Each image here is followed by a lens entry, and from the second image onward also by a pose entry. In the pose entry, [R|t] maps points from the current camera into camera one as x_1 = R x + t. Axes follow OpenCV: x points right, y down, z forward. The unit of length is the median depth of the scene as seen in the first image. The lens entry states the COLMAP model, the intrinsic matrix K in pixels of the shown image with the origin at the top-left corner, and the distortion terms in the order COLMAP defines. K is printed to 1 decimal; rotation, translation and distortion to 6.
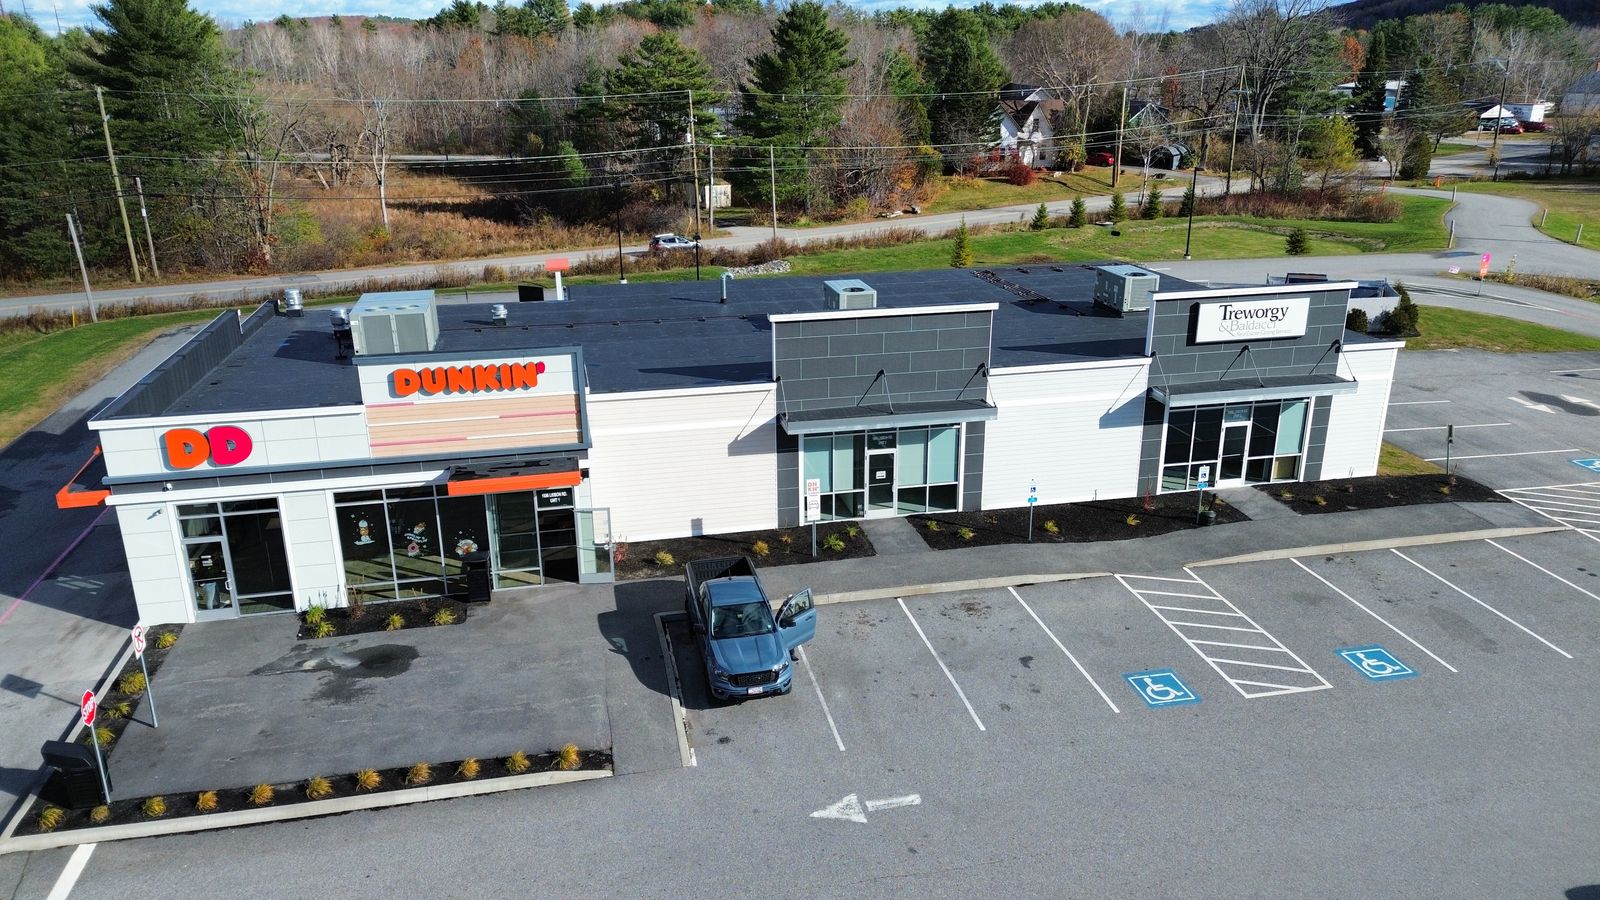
lens RADIAL K [[1140.9, 0, 803.7], [0, 1140.9, 446.2], [0, 0, 1]] dist [0.077307, -0.077263]
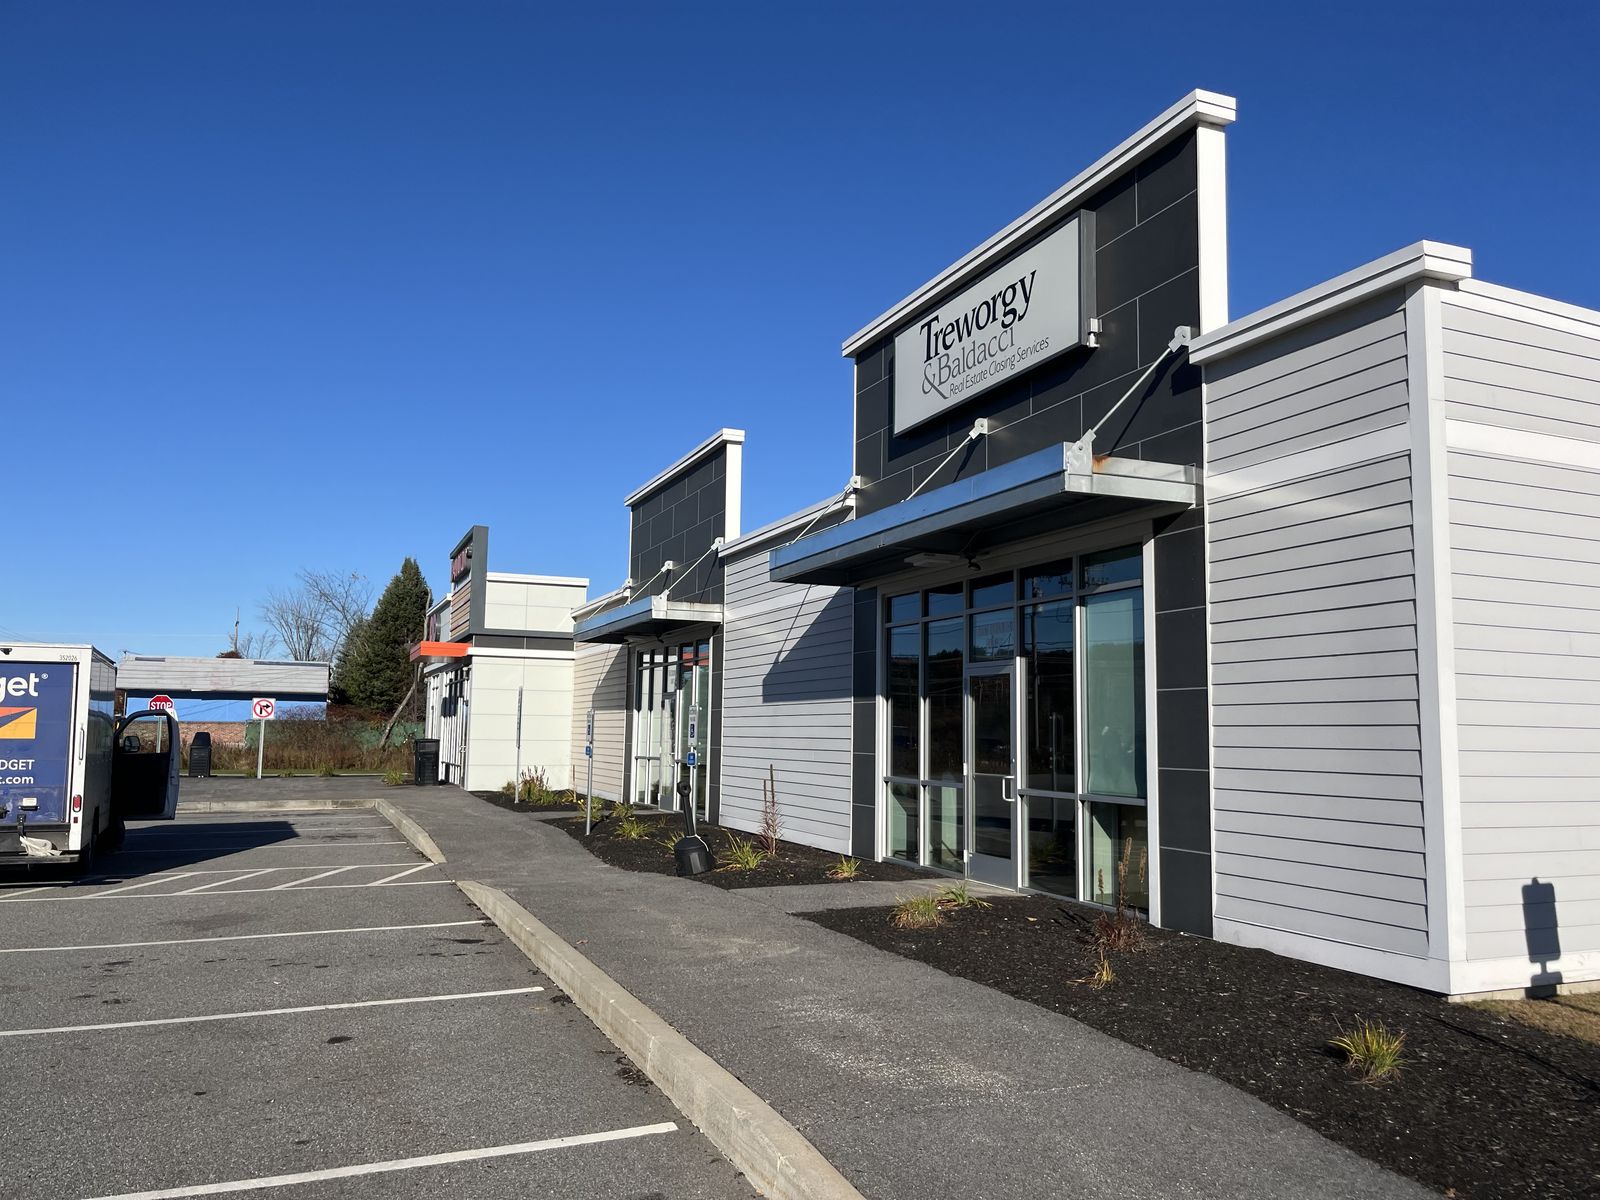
lens RADIAL K [[1203.1, 0, 808.4], [0, 1203.1, 602.2], [0, 0, 1]] dist [-0.004016, -0.006331]
pose [[0.180104, -0.101458, -0.978401, 0.745208], [-0.340266, 0.926833, -0.158747, 0.035151], [0.922920, 0.361507, 0.132403, 0.972548]]
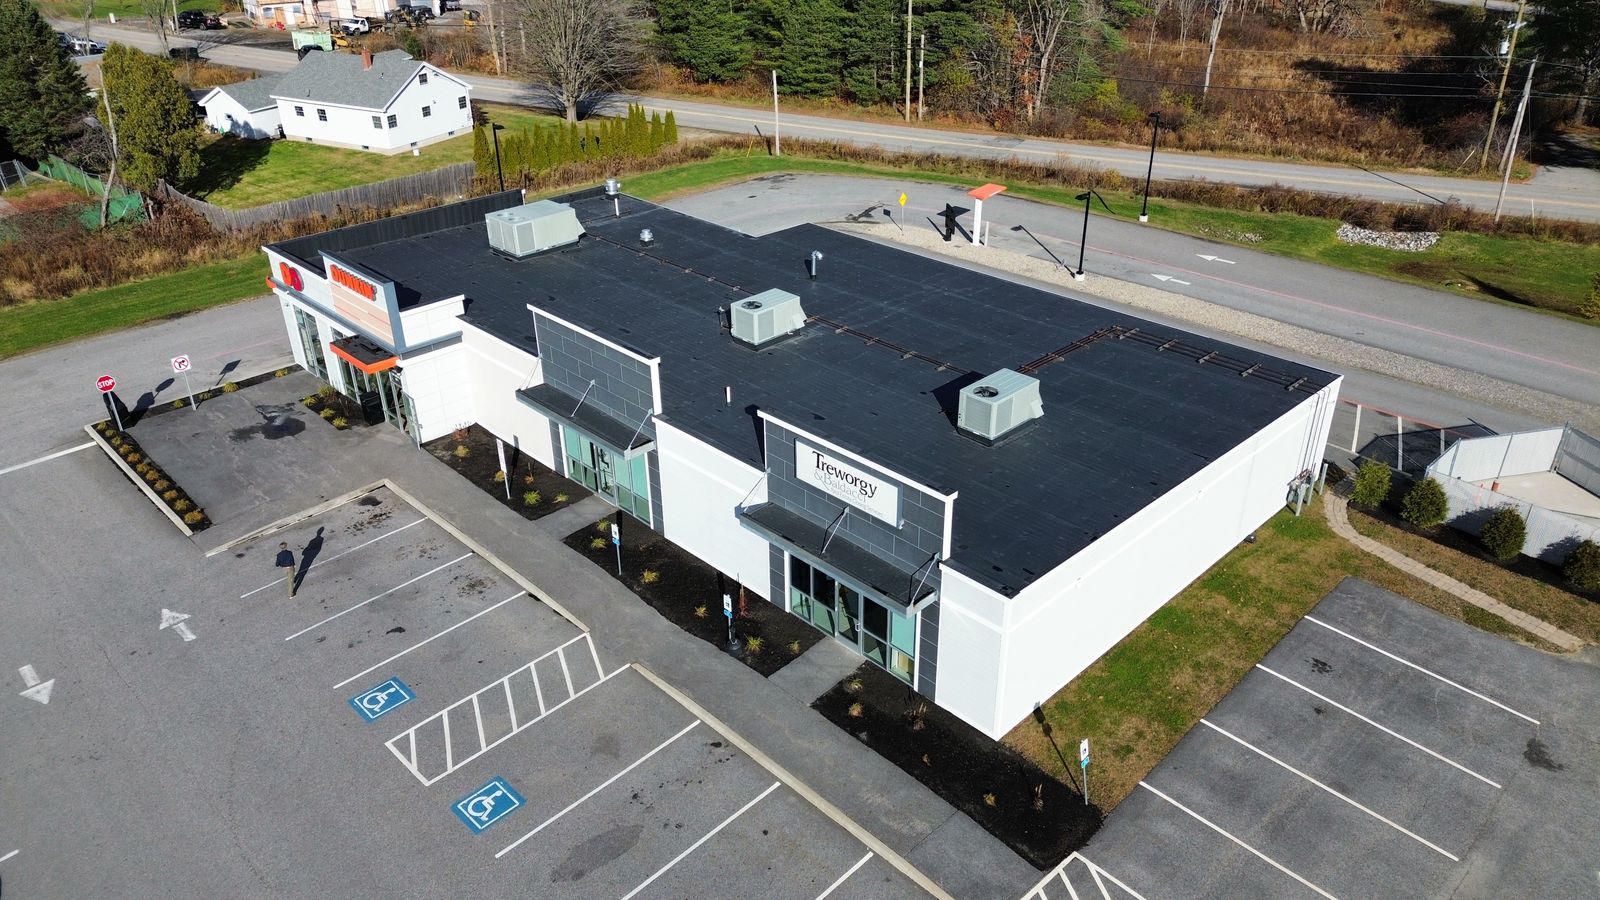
lens RADIAL K [[1140.9, 0, 803.7], [0, 1140.9, 446.2], [0, 0, 1]] dist [0.077307, -0.077263]
pose [[0.532612, 0.399690, -0.746038, 1.038719], [-0.267676, 0.915770, 0.299524, -0.397006], [0.802916, 0.040166, 0.594738, 0.484234]]
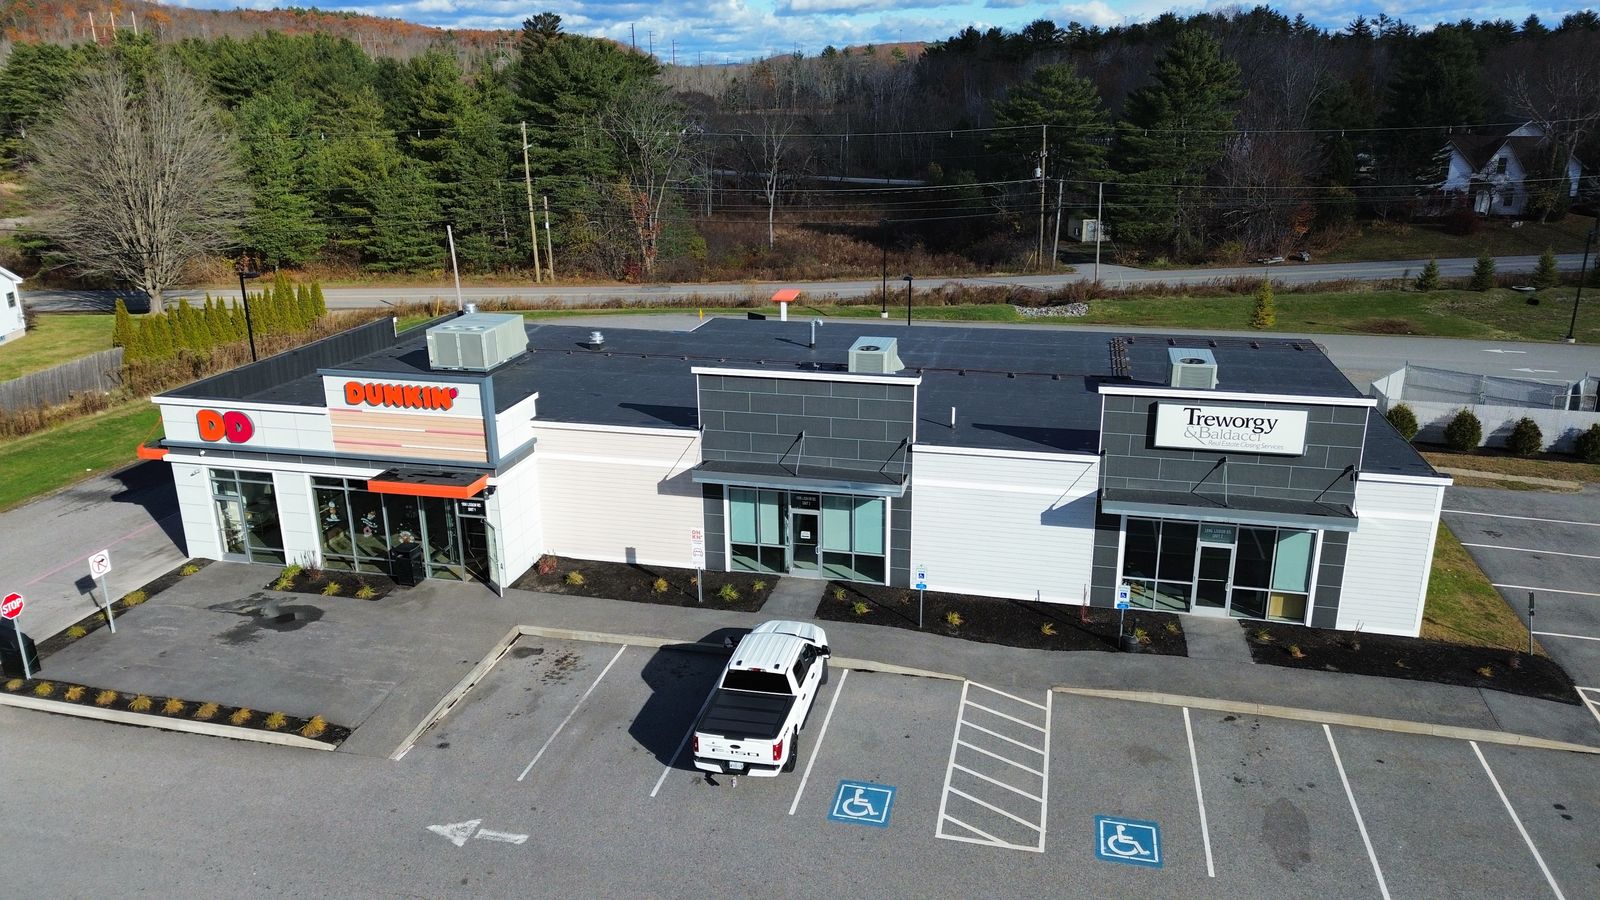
lens RADIAL K [[1140.9, 0, 803.7], [0, 1140.9, 446.2], [0, 0, 1]] dist [0.077307, -0.077263]
pose [[0.900318, 0.130812, -0.415110, 0.480399], [-0.137144, 0.990442, 0.014666, -0.067936], [0.413061, 0.043726, 0.909653, 0.083312]]
